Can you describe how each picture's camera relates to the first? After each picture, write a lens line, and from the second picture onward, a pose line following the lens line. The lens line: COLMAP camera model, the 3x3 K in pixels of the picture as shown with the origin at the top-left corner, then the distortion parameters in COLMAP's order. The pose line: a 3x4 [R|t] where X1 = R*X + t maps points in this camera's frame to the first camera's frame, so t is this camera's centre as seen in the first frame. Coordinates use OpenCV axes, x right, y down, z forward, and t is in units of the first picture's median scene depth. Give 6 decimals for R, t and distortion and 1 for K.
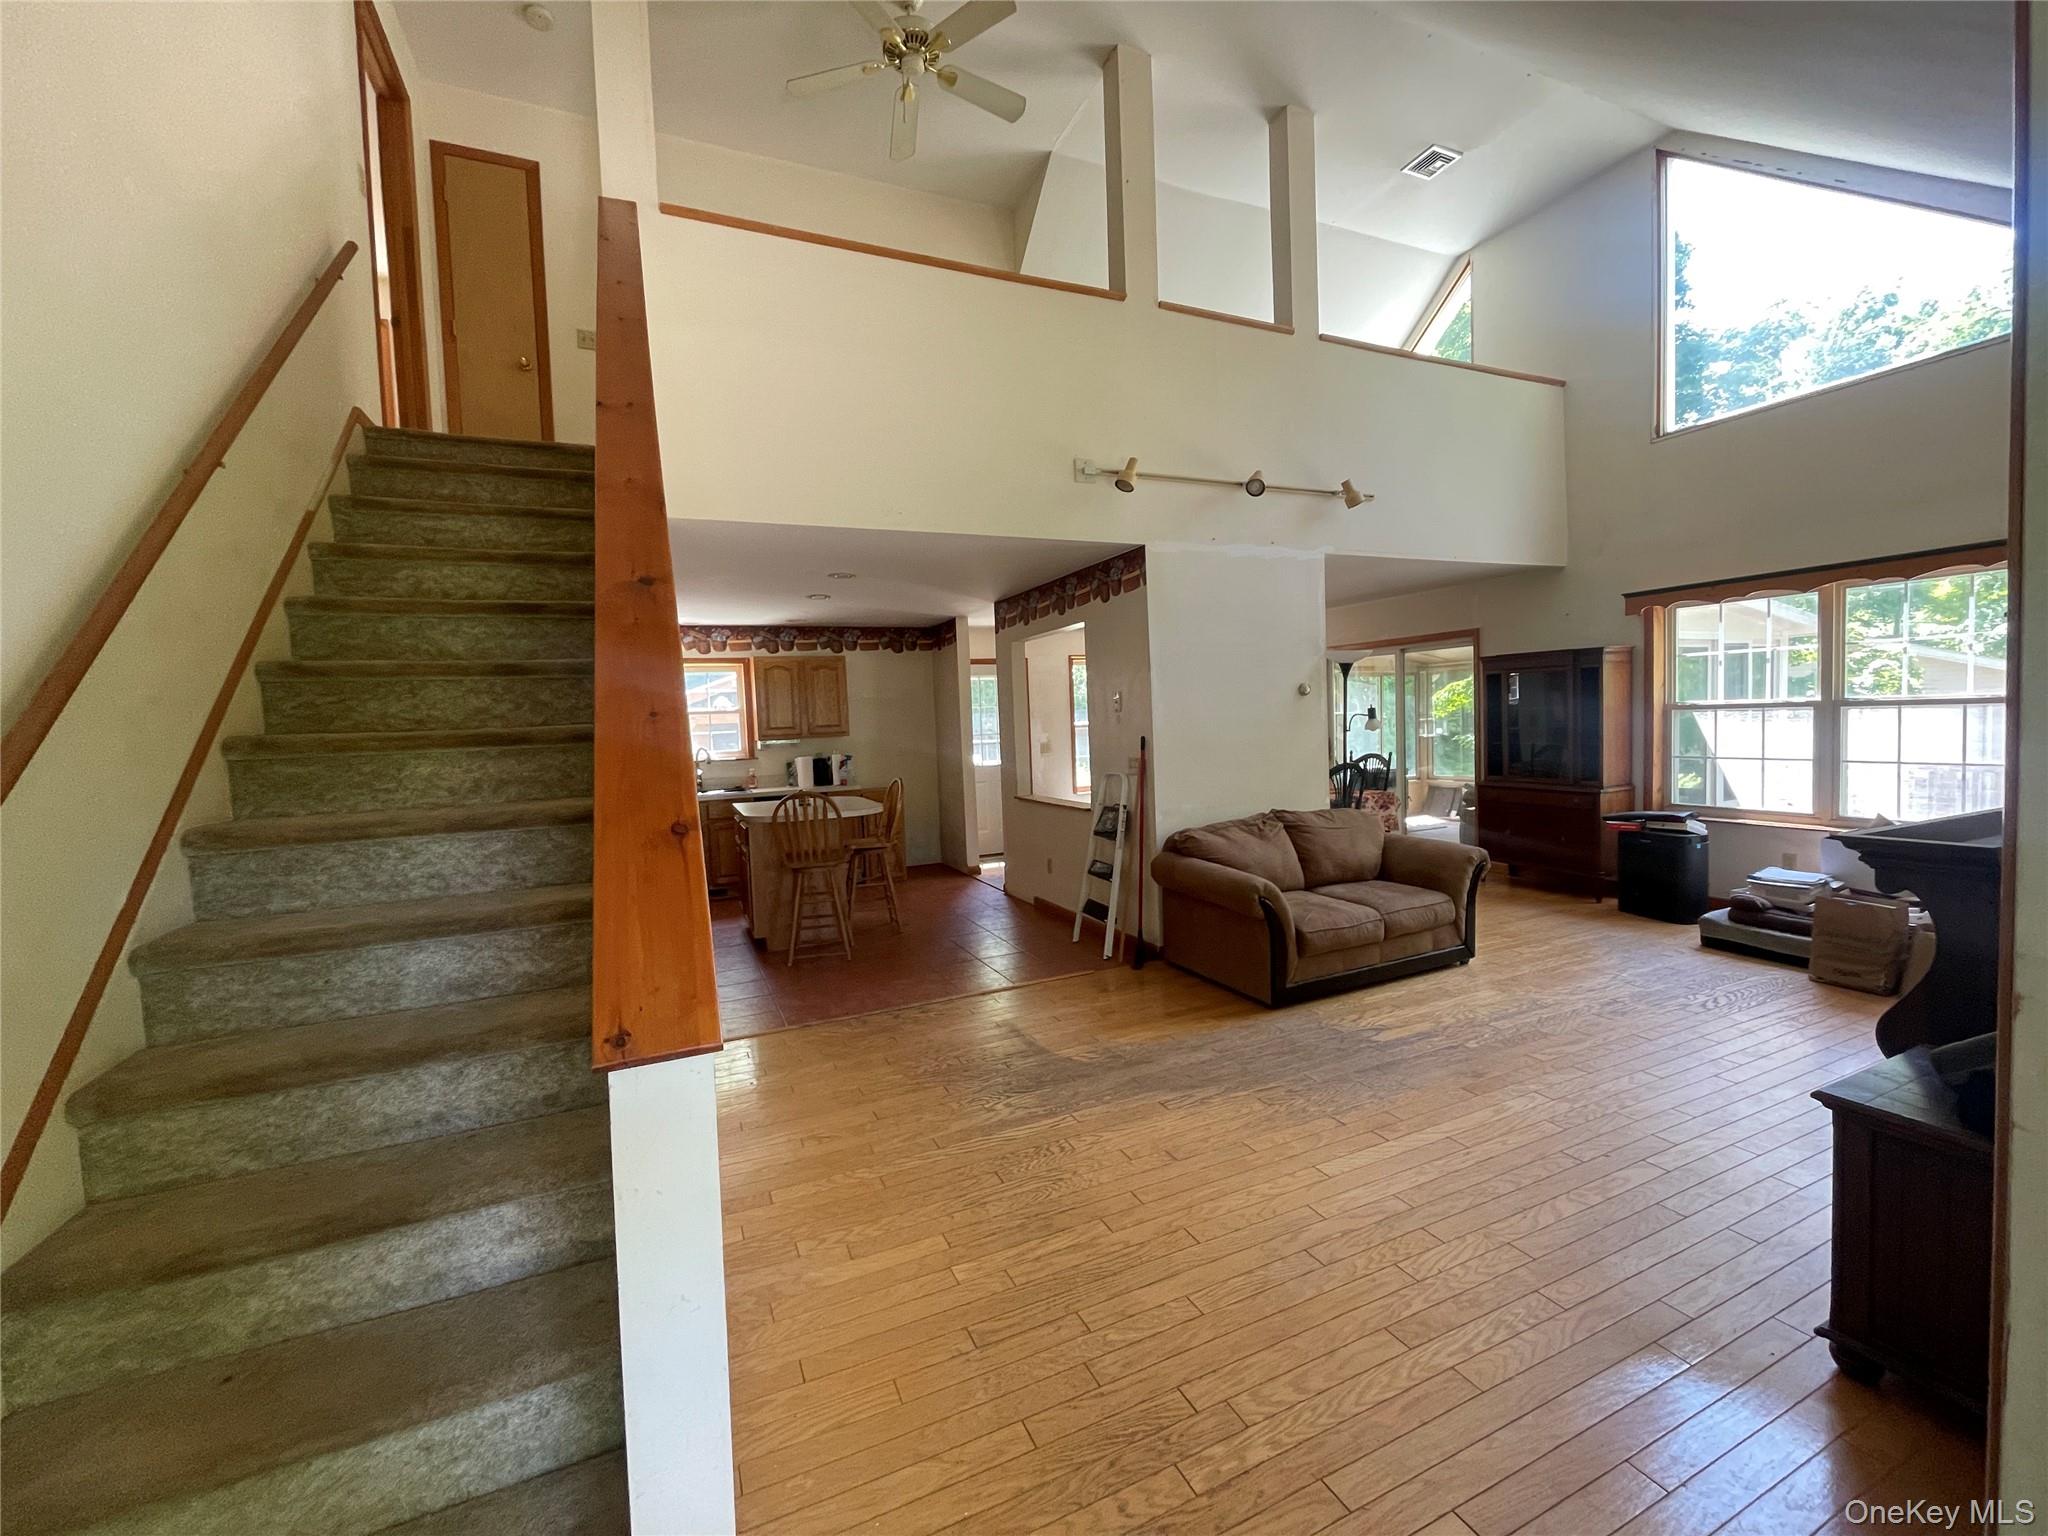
lens RADIAL K [[828.3, 0, 1028.1], [0, 828.3, 762.3], [0, 0, 1]] dist [-0.002755, -0.000504]
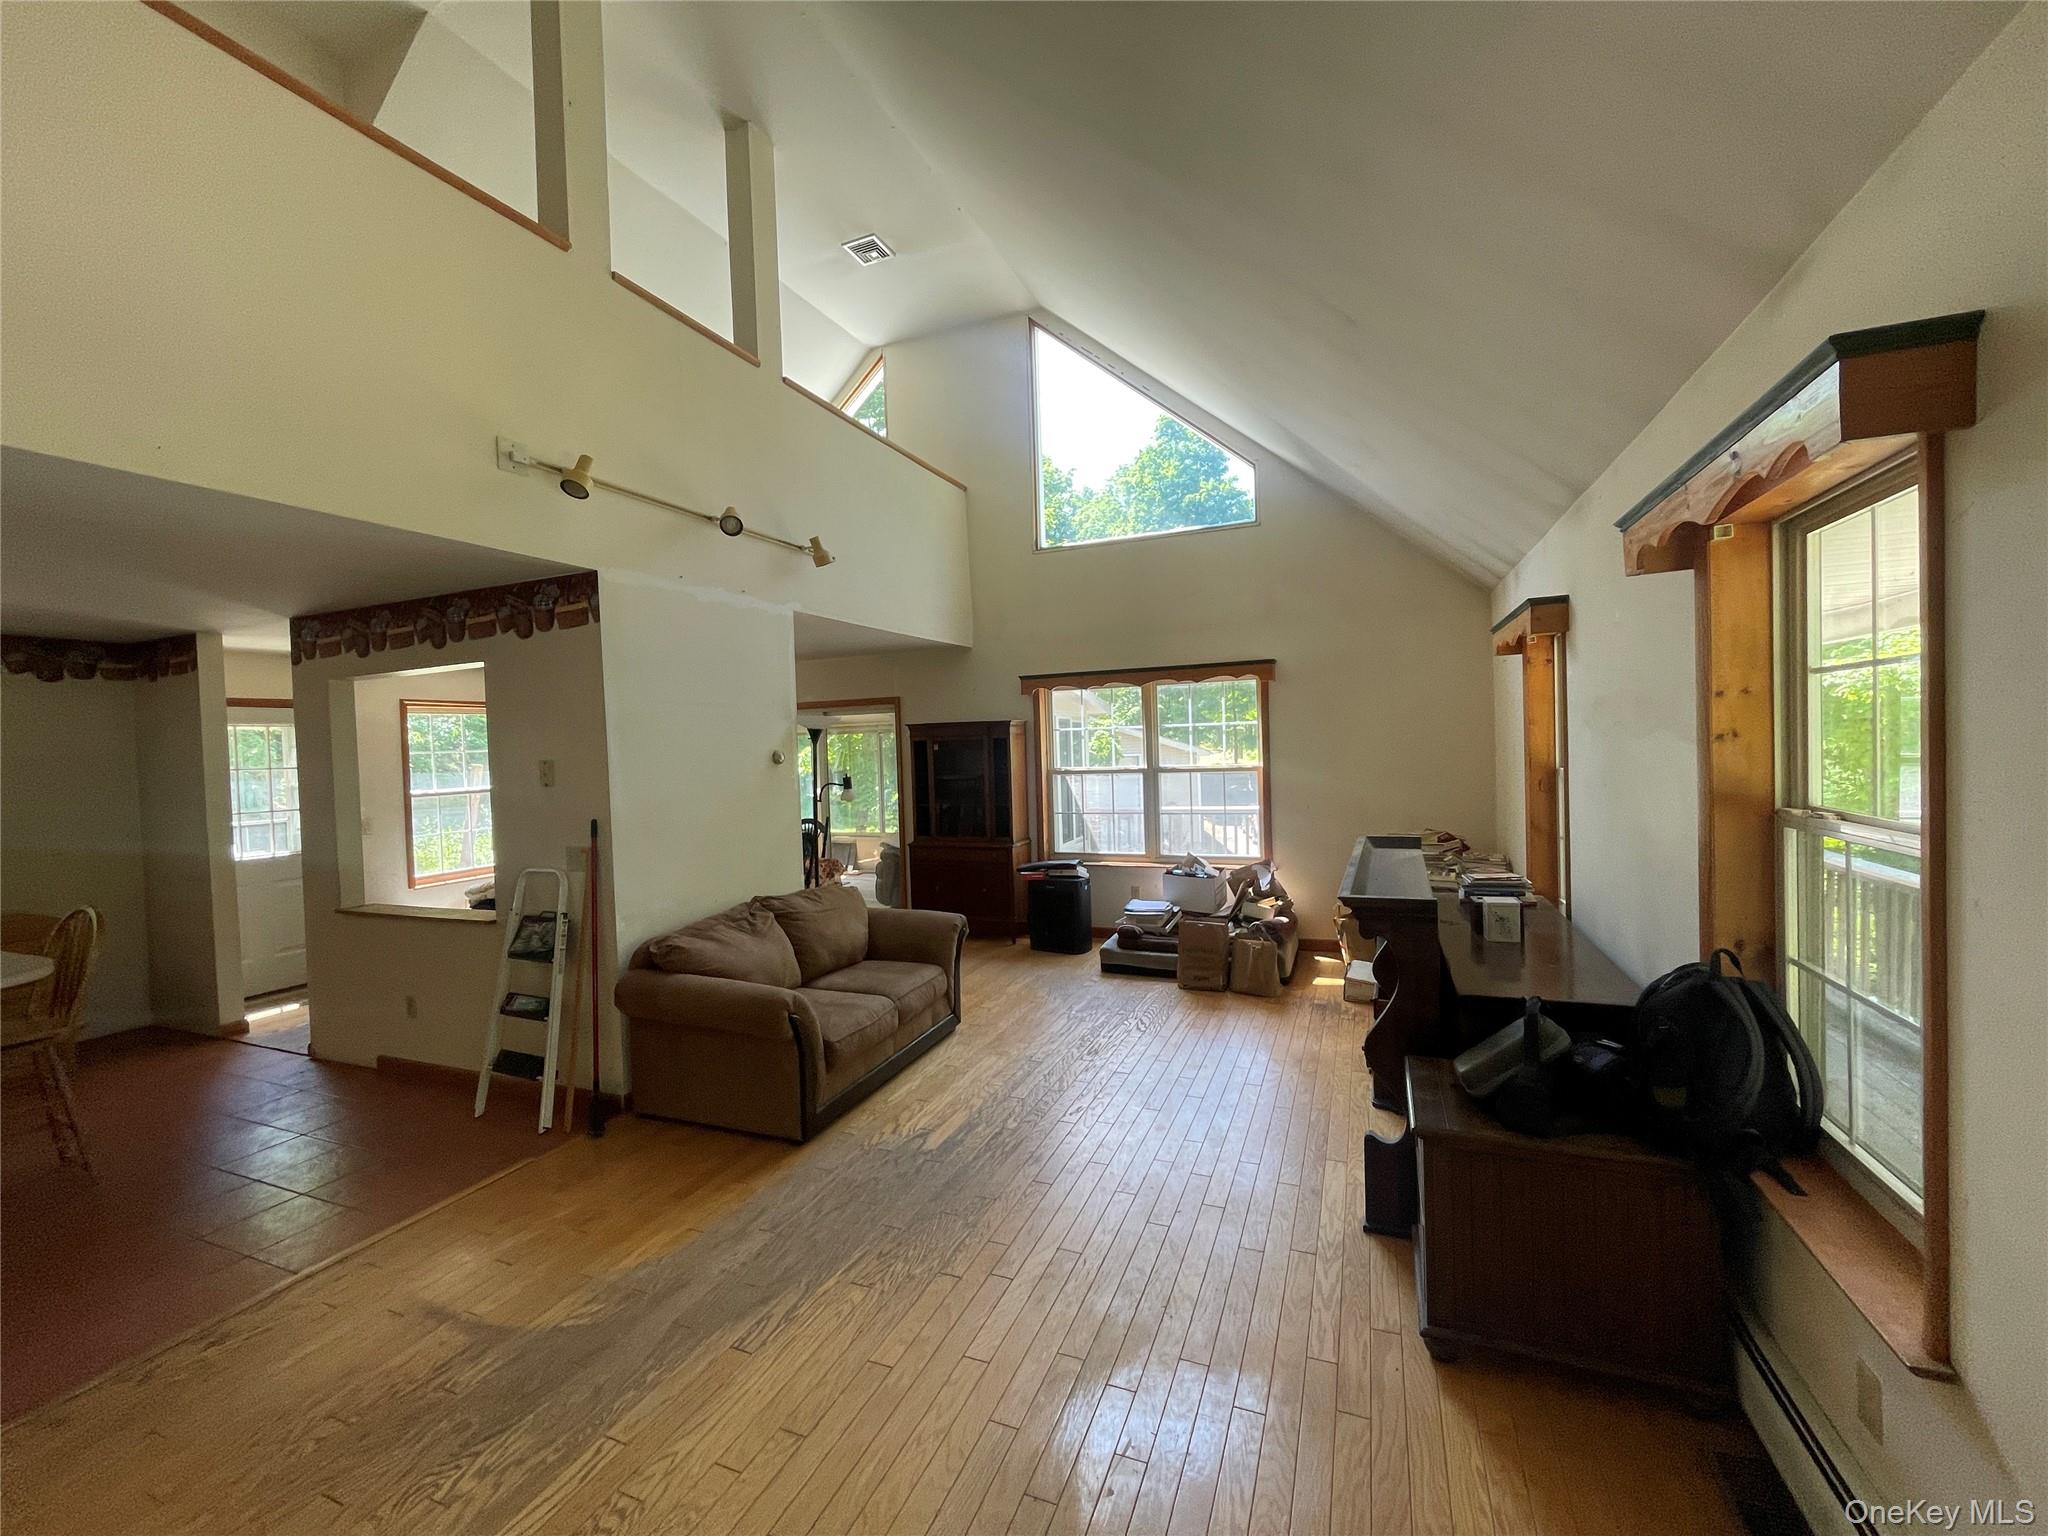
lens RADIAL K [[828.3, 0, 1028.1], [0, 828.3, 762.3], [0, 0, 1]] dist [-0.002755, -0.000504]
pose [[0.725722, 0.001276, 0.687987, -0.093702], [0.040955, 0.998145, -0.045053, -0.032906], [-0.686768, 0.060873, 0.724323, 0.172412]]
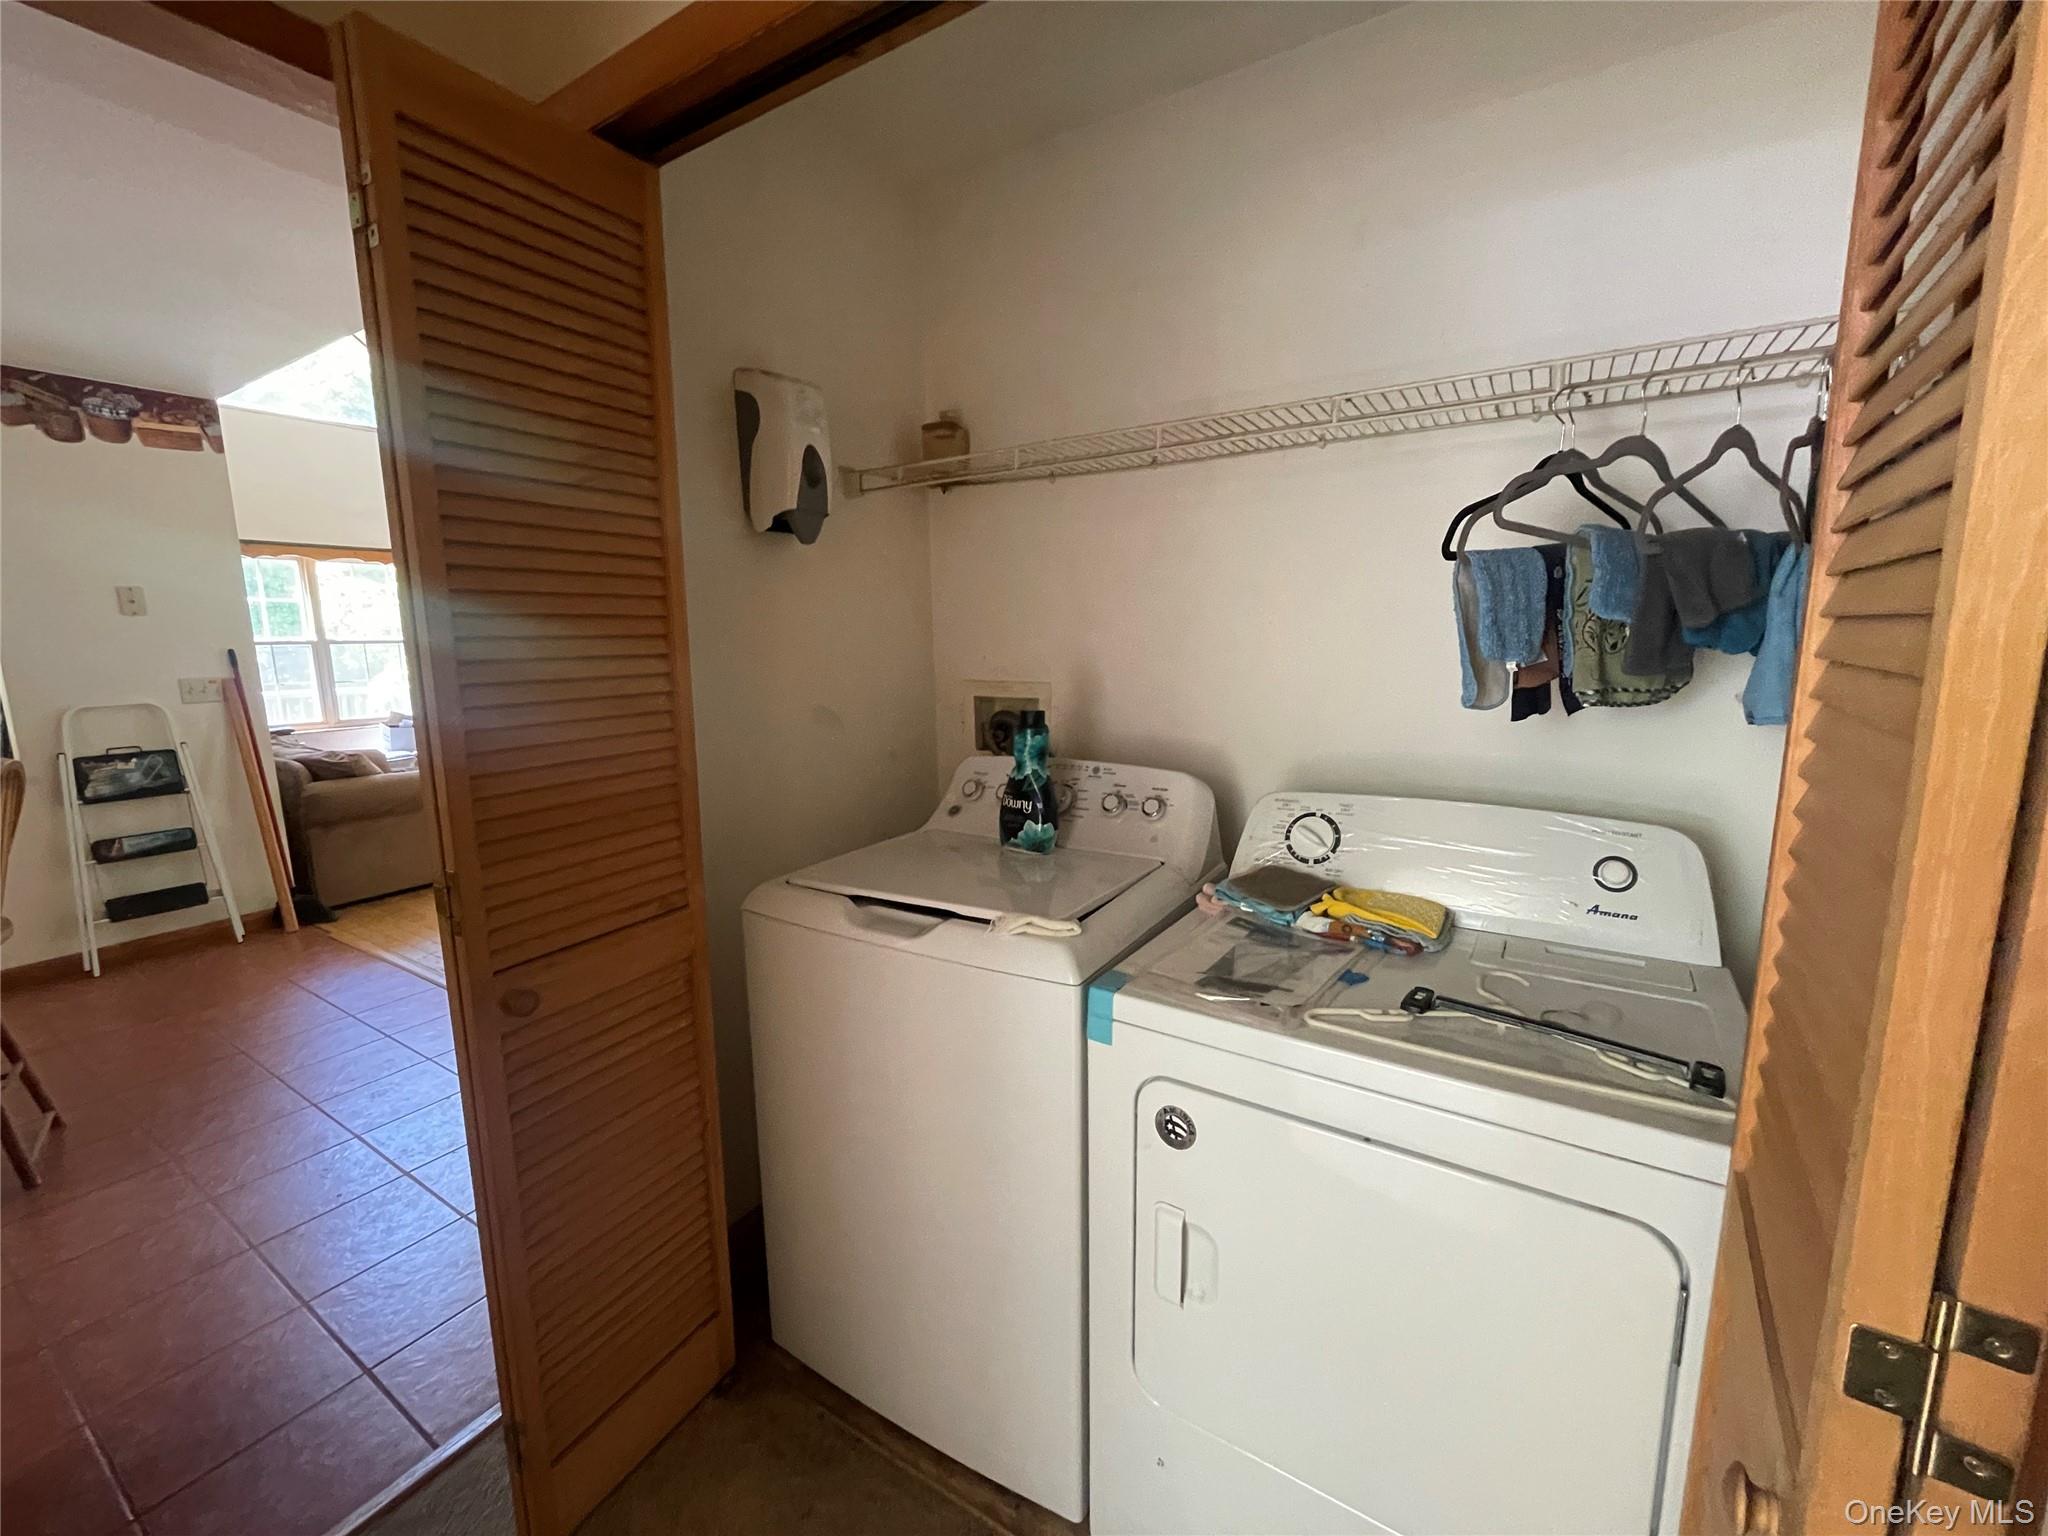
lens RADIAL K [[828.3, 0, 1028.1], [0, 828.3, 762.3], [0, 0, 1]] dist [-0.002755, -0.000504]
pose [[-0.556188, -0.076574, 0.827521, -0.921939], [0.080531, 0.986094, 0.145374, 0.021107], [-0.827145, 0.147497, -0.542287, 0.809725]]
